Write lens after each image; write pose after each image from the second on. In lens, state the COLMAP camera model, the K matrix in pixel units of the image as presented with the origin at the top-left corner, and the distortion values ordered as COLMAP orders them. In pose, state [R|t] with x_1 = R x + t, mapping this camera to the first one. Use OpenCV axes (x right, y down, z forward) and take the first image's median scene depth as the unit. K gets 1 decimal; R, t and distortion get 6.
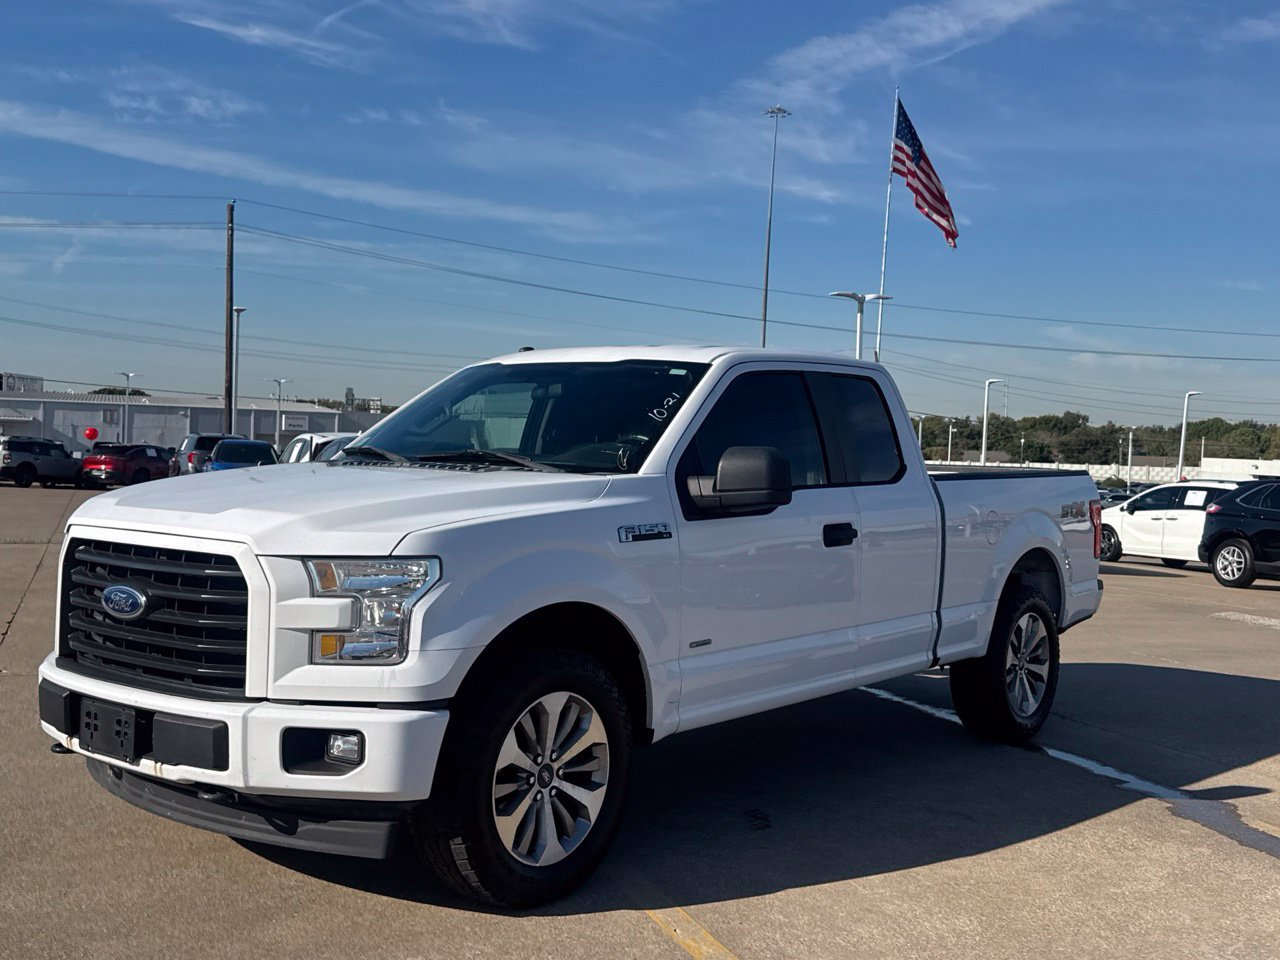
lens RADIAL K [[1364.9, 0, 634.6], [0, 1364.9, 491.6], [0, 0, 1]] dist [0.198989, -0.453008]
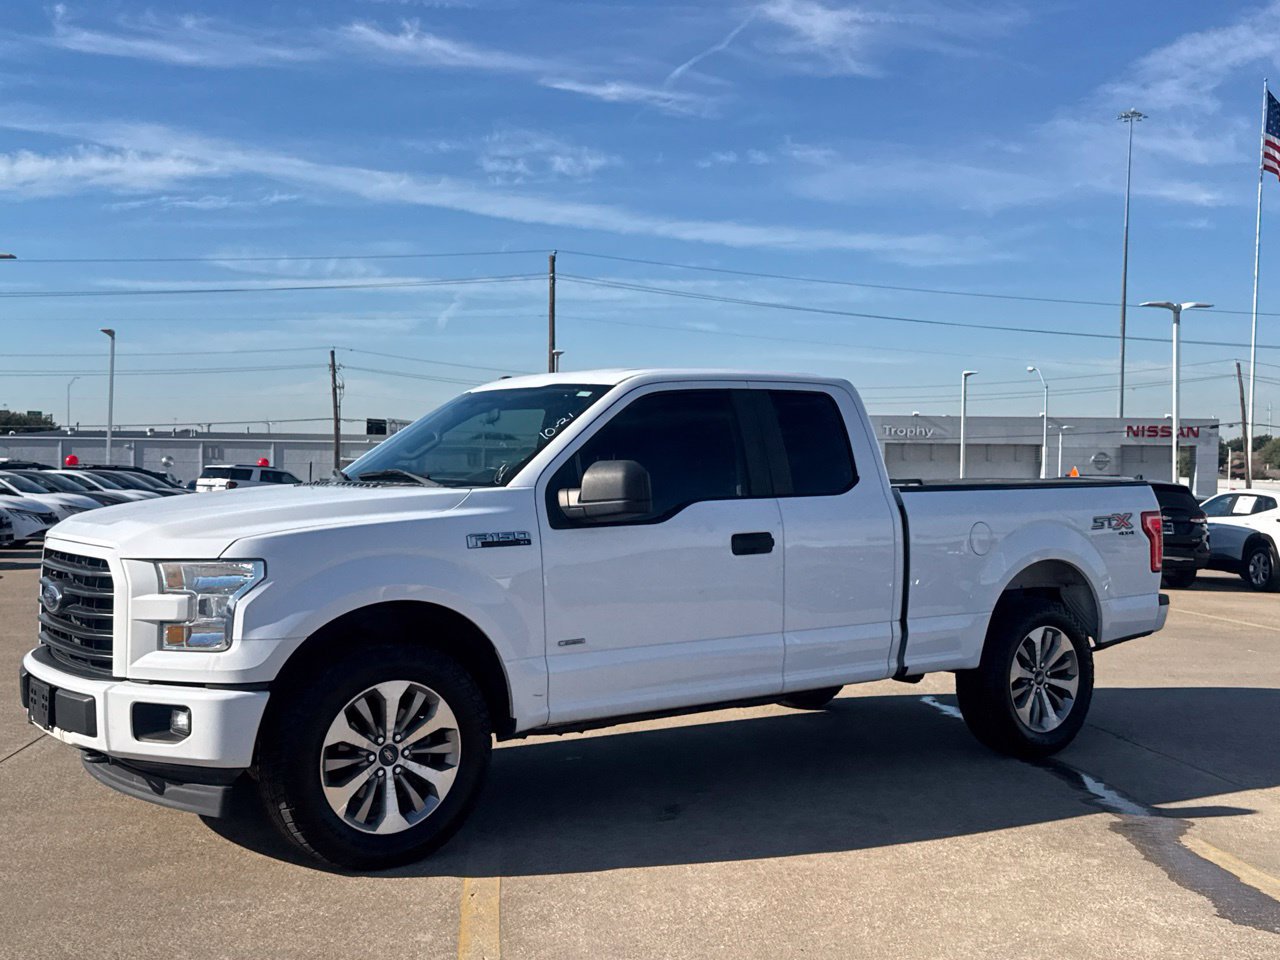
lens RADIAL K [[1363.3, 0, 630.6], [0, 1363.3, 486.1], [0, 0, 1]] dist [0.204194, -0.464853]
pose [[0.965329, -0.018683, -0.260367, 0.348946], [0.011840, 0.999543, -0.027826, 0.016437], [0.260768, 0.023778, 0.965109, -0.036653]]
